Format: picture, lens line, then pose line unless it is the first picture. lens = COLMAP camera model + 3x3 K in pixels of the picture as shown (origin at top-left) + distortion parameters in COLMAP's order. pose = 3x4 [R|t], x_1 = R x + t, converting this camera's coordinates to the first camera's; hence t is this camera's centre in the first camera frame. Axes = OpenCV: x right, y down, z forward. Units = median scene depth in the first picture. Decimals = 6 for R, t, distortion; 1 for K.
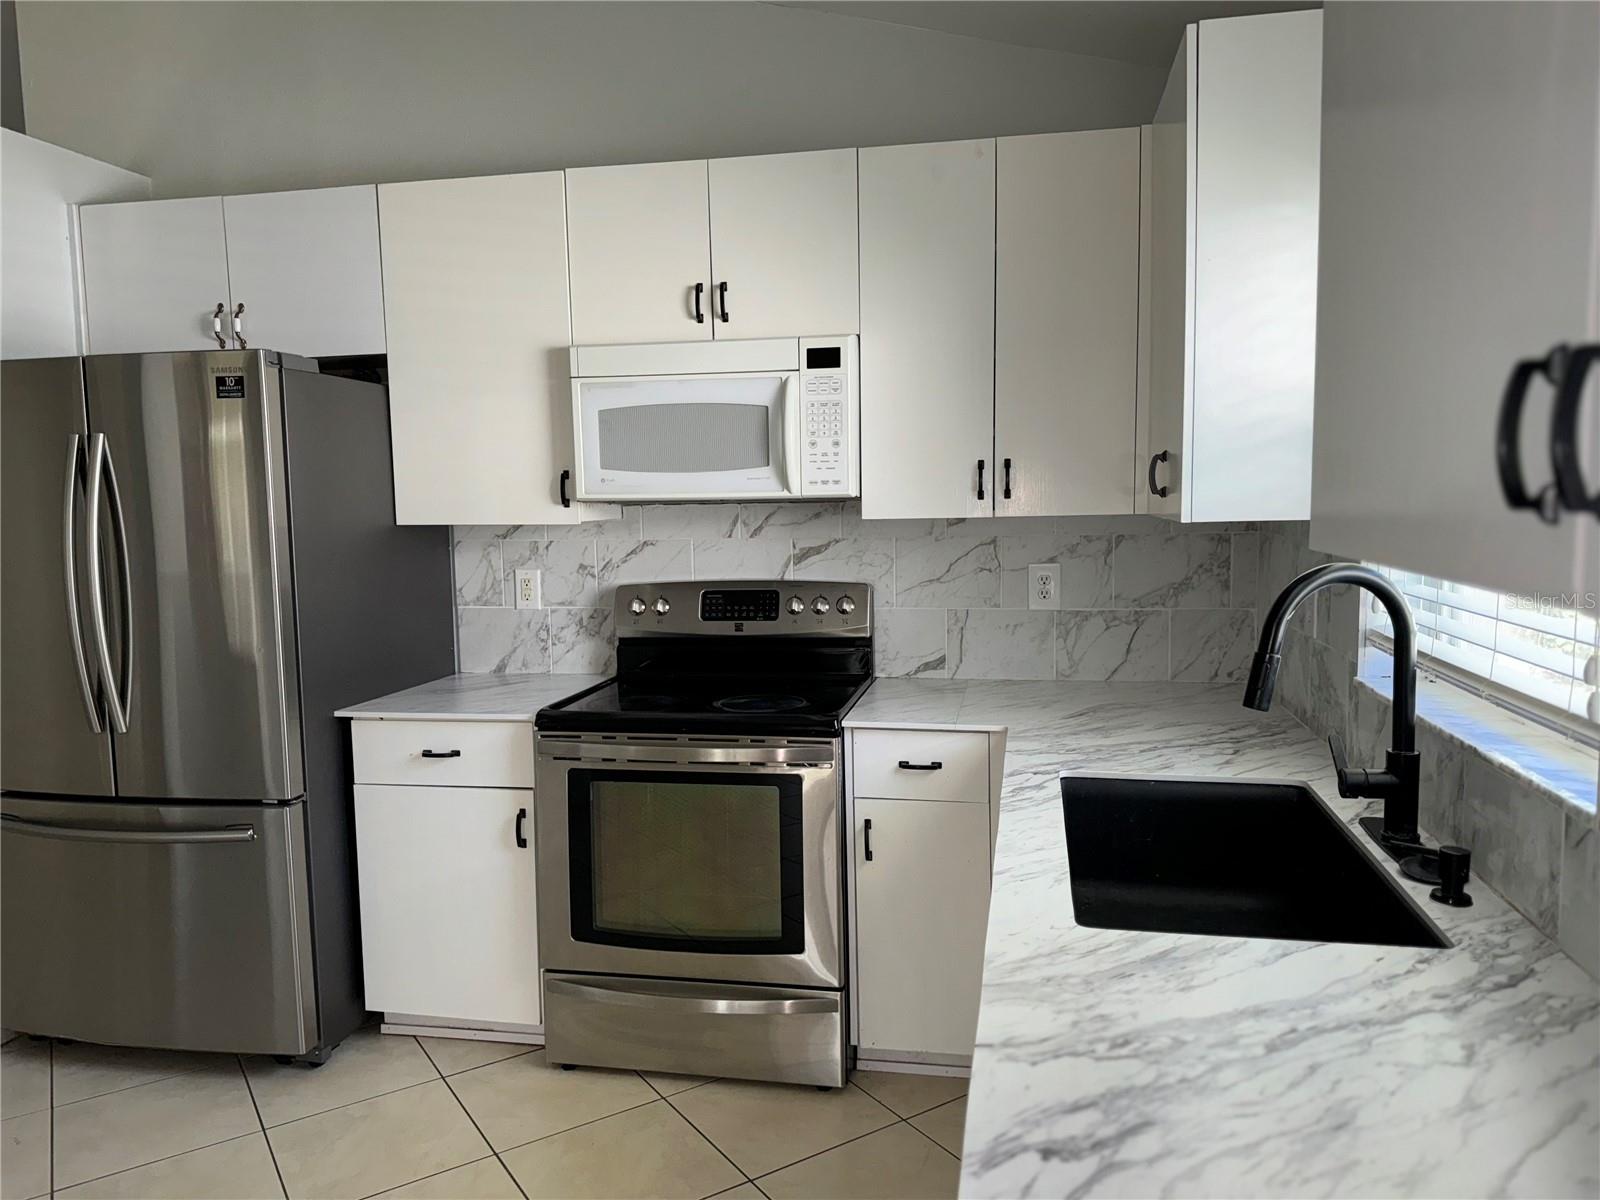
lens RADIAL K [[1140.0, 0, 800.1], [0, 1140.0, 609.2], [0, 0, 1]] dist [0.062431, -0.004696]
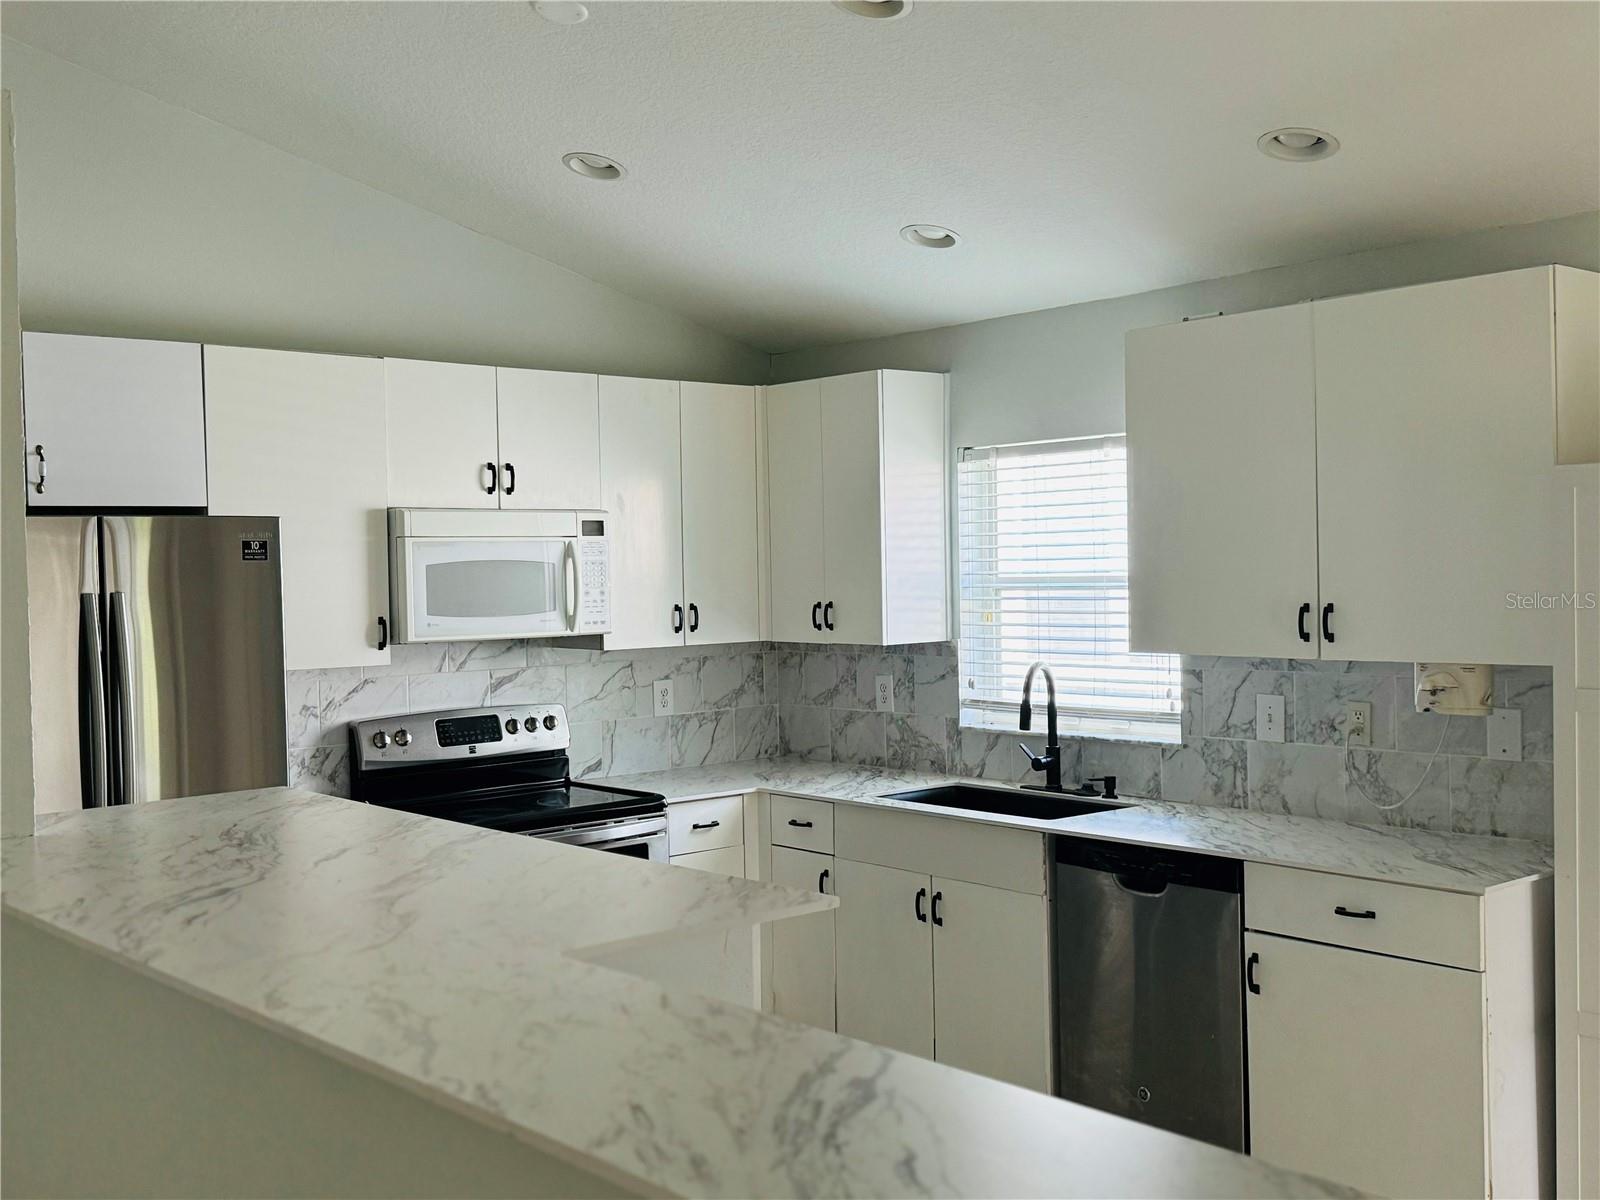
lens RADIAL K [[1713.9, 0, 799.0], [0, 1713.9, 596.4], [0, 0, 1]] dist [0.109591, 0.000000]
pose [[0.606190, -0.008980, 0.795269, -1.276865], [0.089982, 0.994290, -0.057361, -0.008644], [-0.790213, 0.106331, 0.603537, -0.326211]]
